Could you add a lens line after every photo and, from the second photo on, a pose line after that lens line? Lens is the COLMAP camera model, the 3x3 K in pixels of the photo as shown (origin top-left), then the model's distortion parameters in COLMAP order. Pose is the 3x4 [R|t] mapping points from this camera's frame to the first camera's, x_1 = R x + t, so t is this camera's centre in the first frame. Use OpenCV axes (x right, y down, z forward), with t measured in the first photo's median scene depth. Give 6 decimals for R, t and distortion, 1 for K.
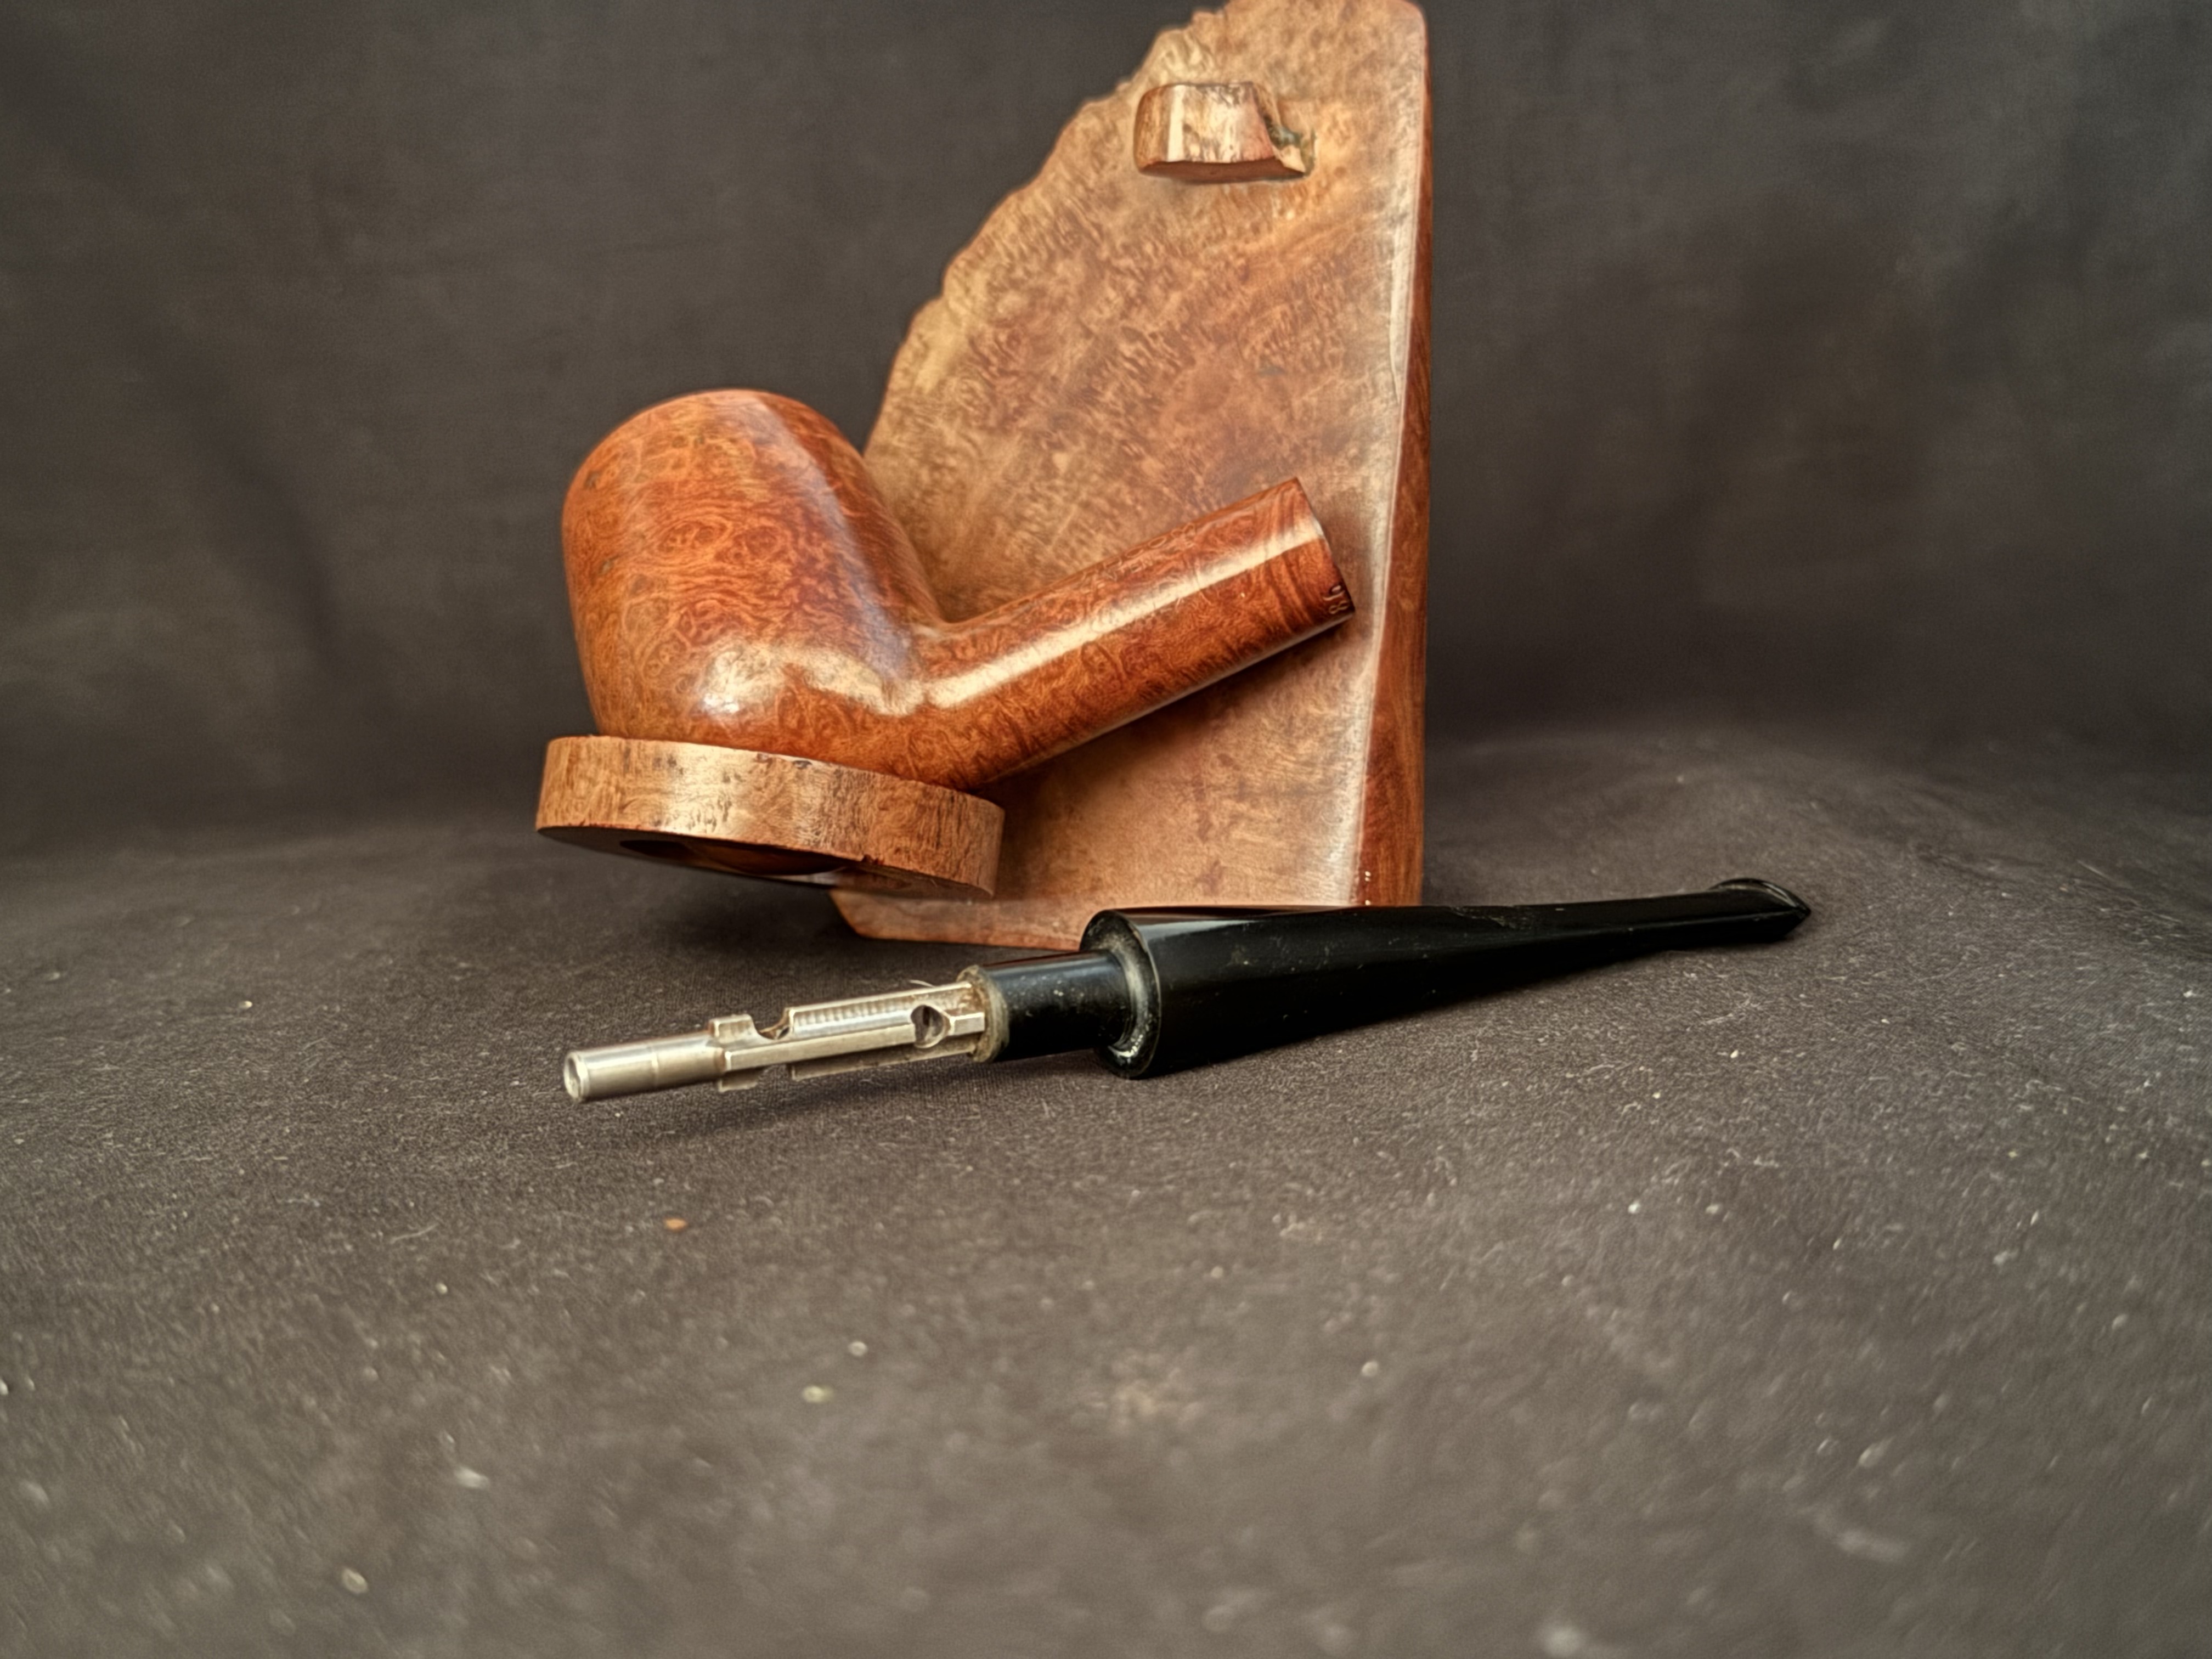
lens RADIAL K [[2685.3, 0, 1106.0], [0, 2685.3, 829.5], [0, 0, 1]] dist [0.104934, -0.004994]
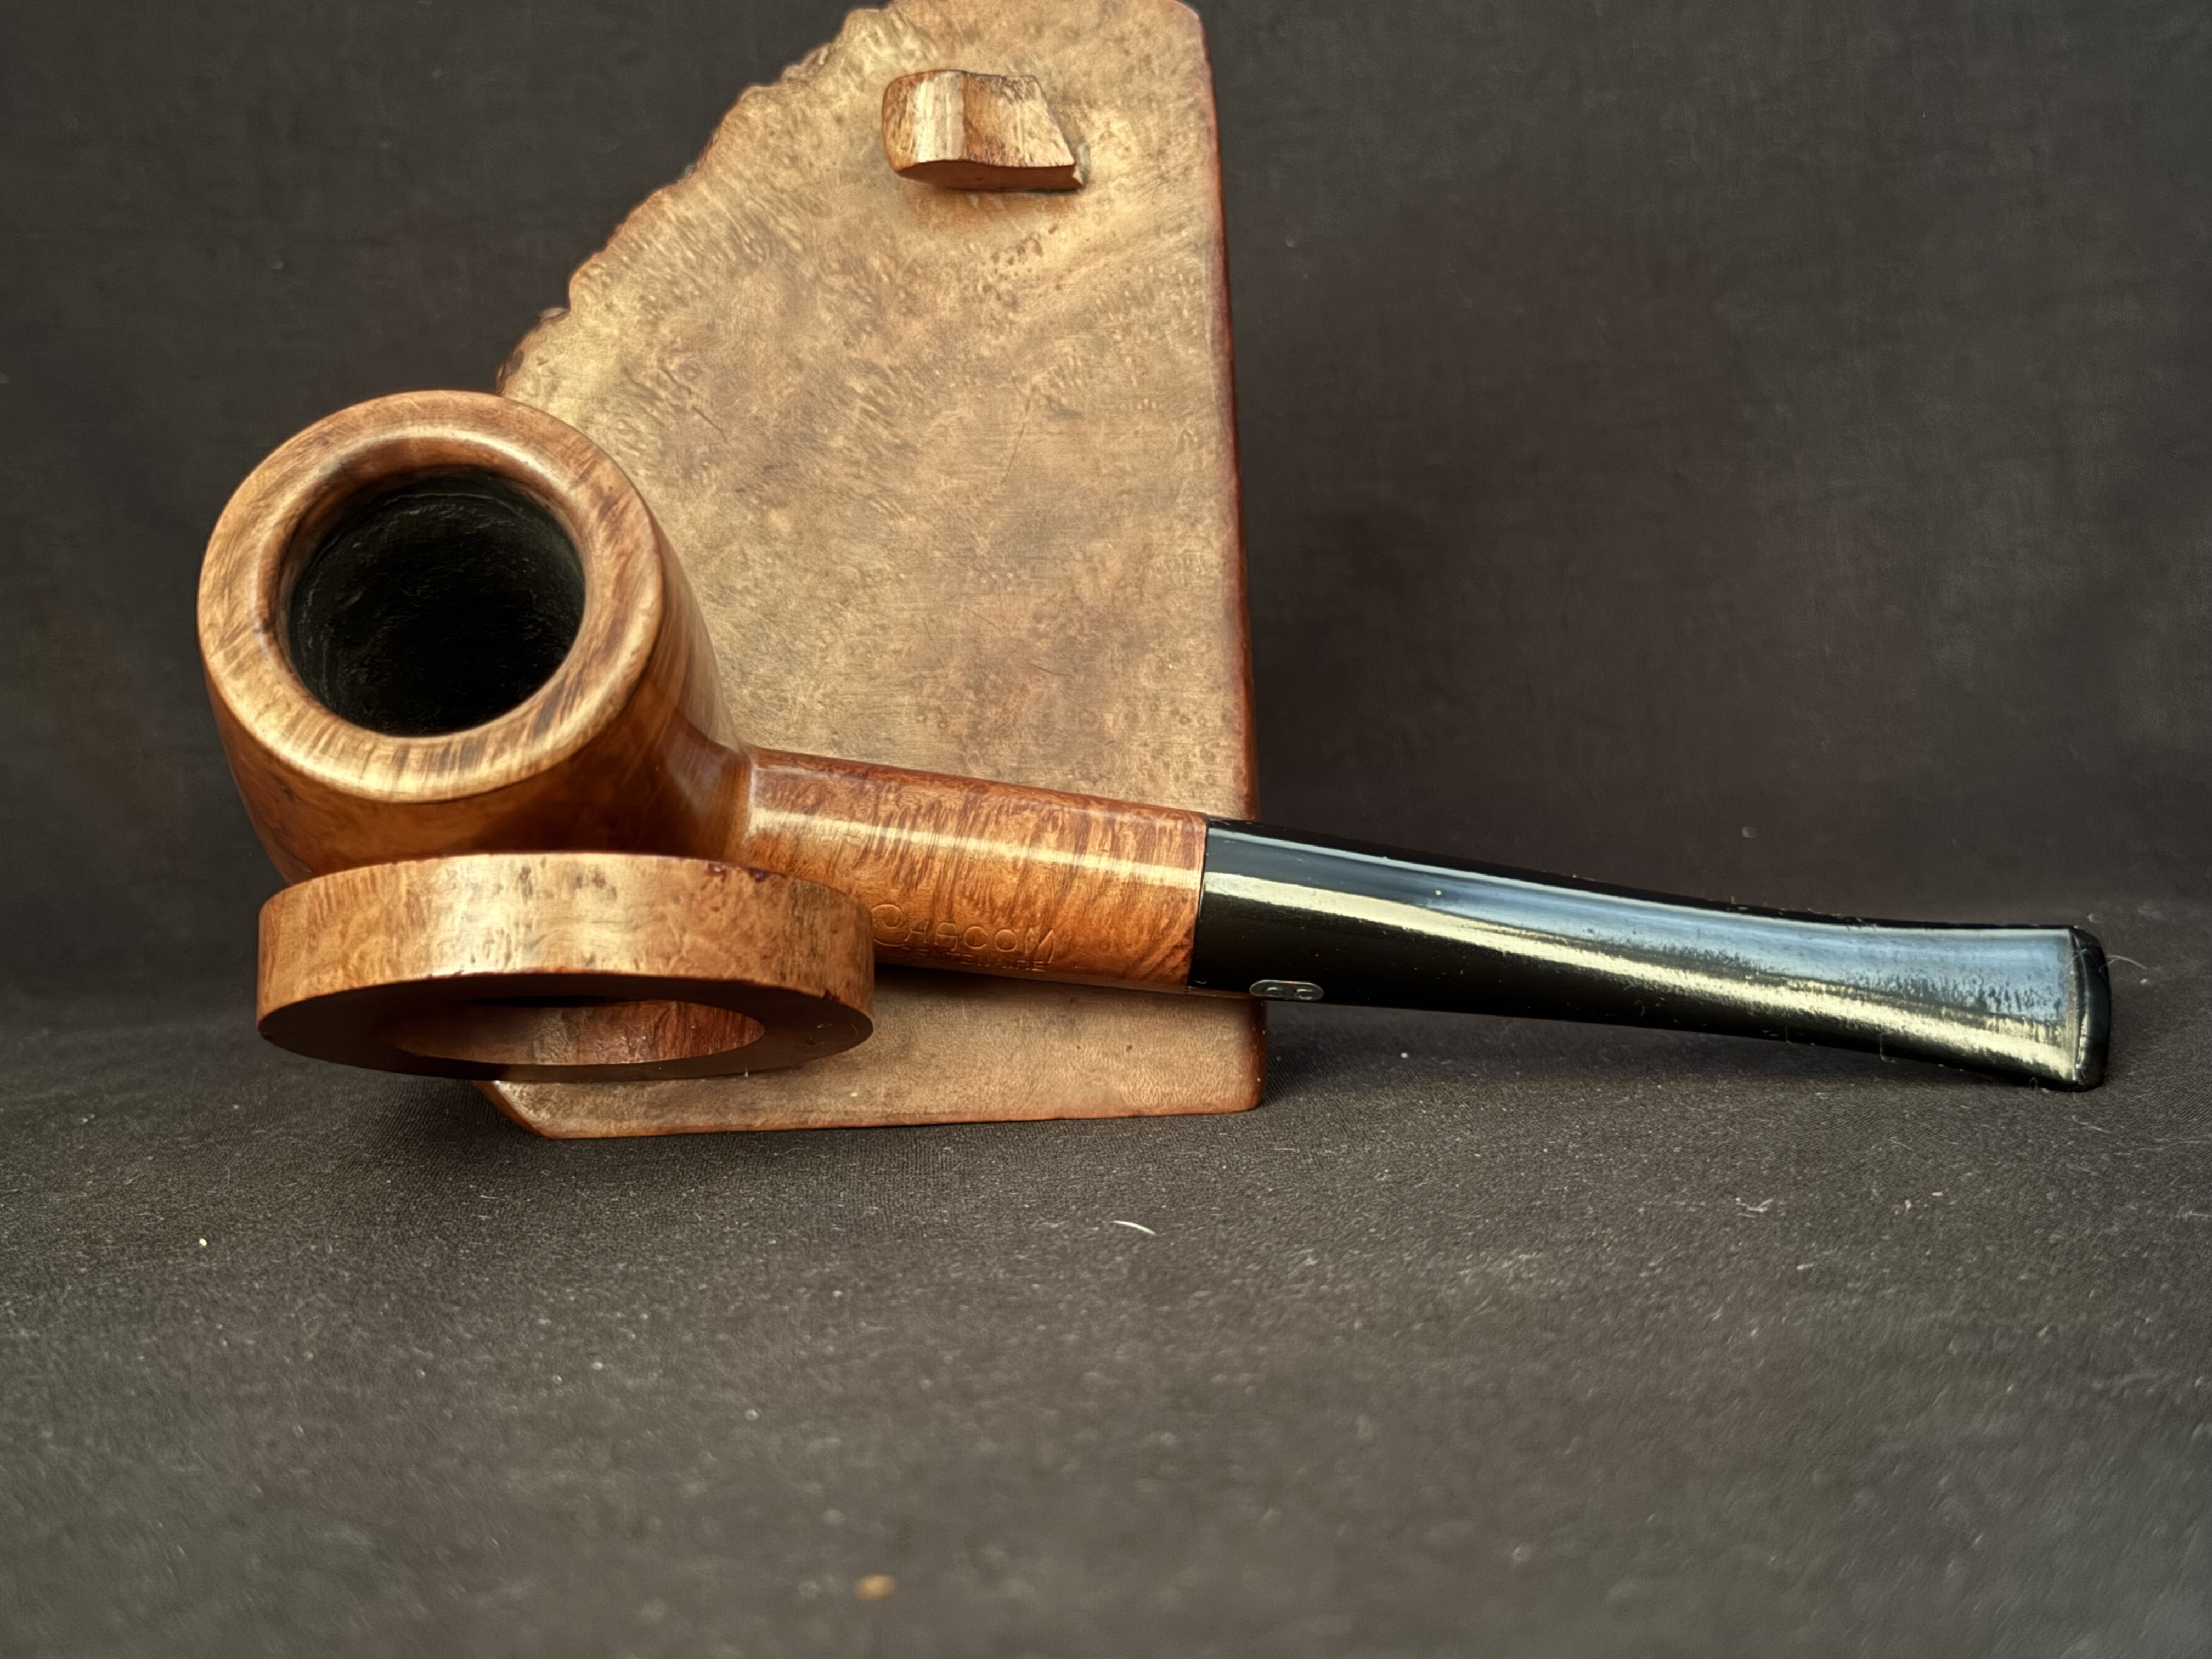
lens RADIAL K [[3577.0, 0, 1106.0], [0, 3577.0, 829.5], [0, 0, 1]] dist [0.125563, -0.087660]
pose [[0.845913, -0.024560, 0.532754, -0.514215], [0.076239, 0.994248, -0.075218, 0.042460], [-0.527843, 0.104245, 0.842921, 0.064461]]
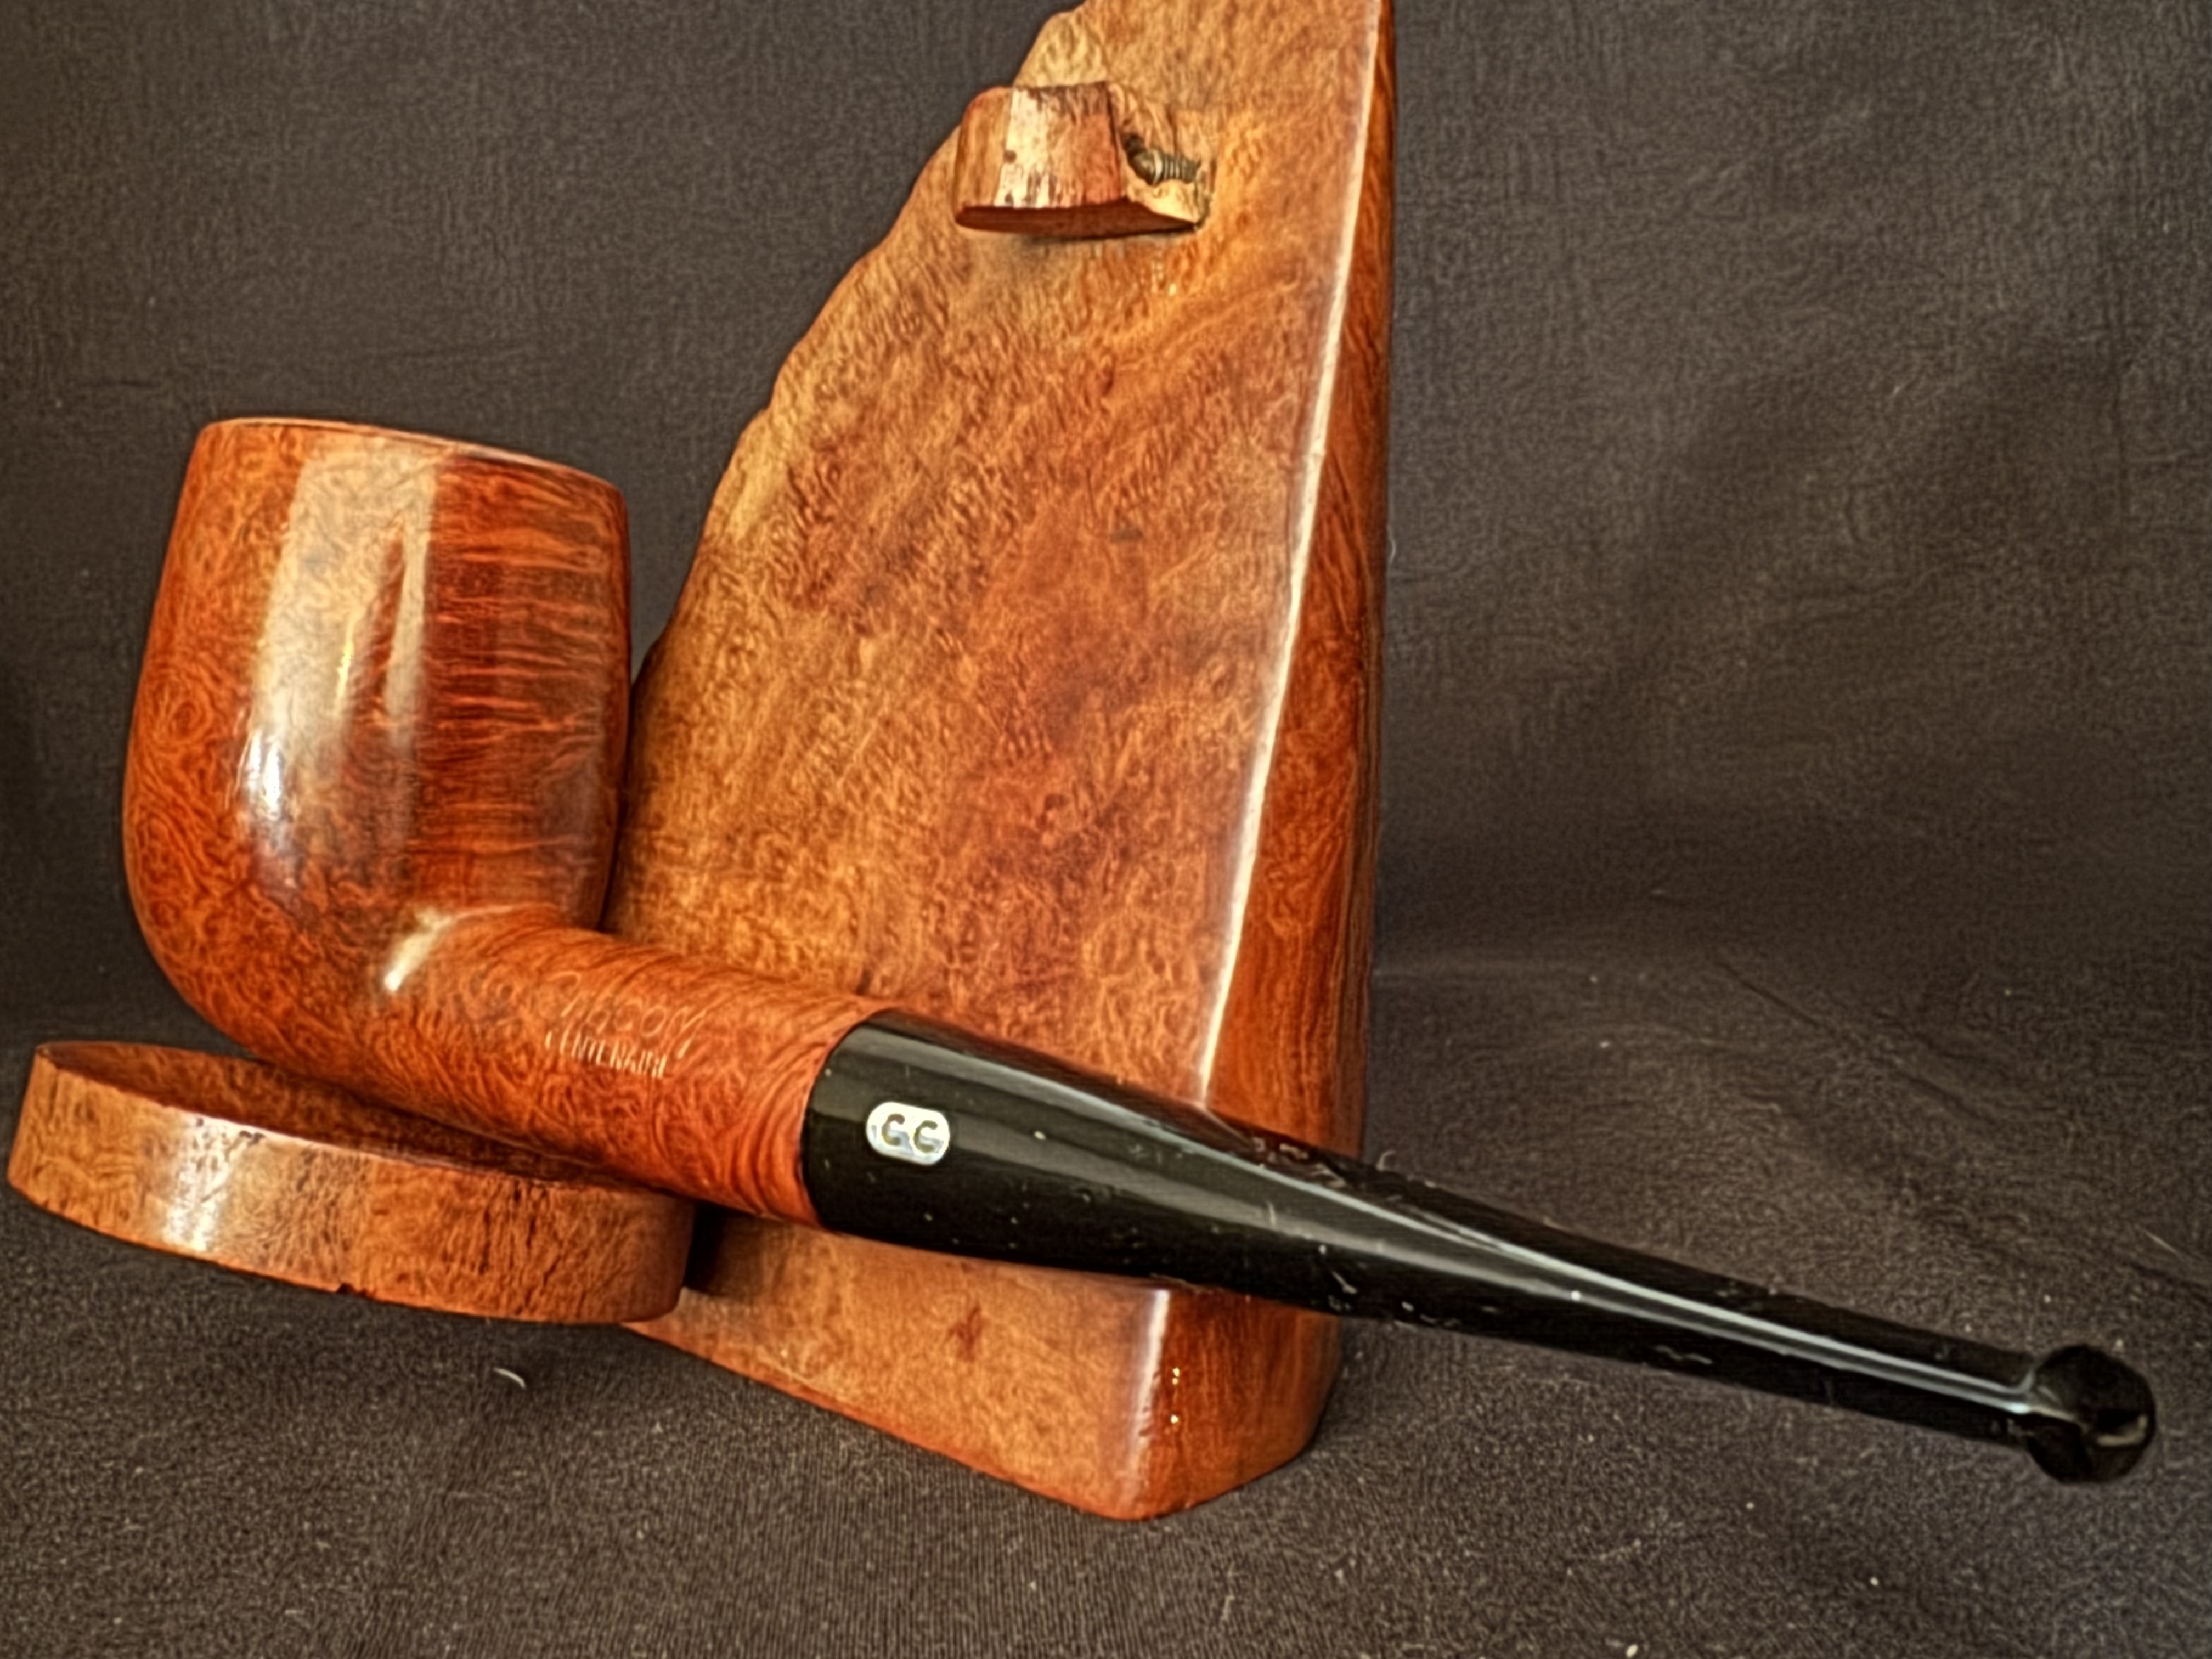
lens RADIAL K [[2469.1, 0, 975.4], [0, 2469.1, 841.9], [0, 0, 1]] dist [-0.012629, -0.016048]
pose [[0.950822, 0.061233, -0.303624, 0.203383], [-0.061674, 0.998063, 0.008146, -0.098673], [0.303535, 0.010981, 0.952757, 0.430301]]
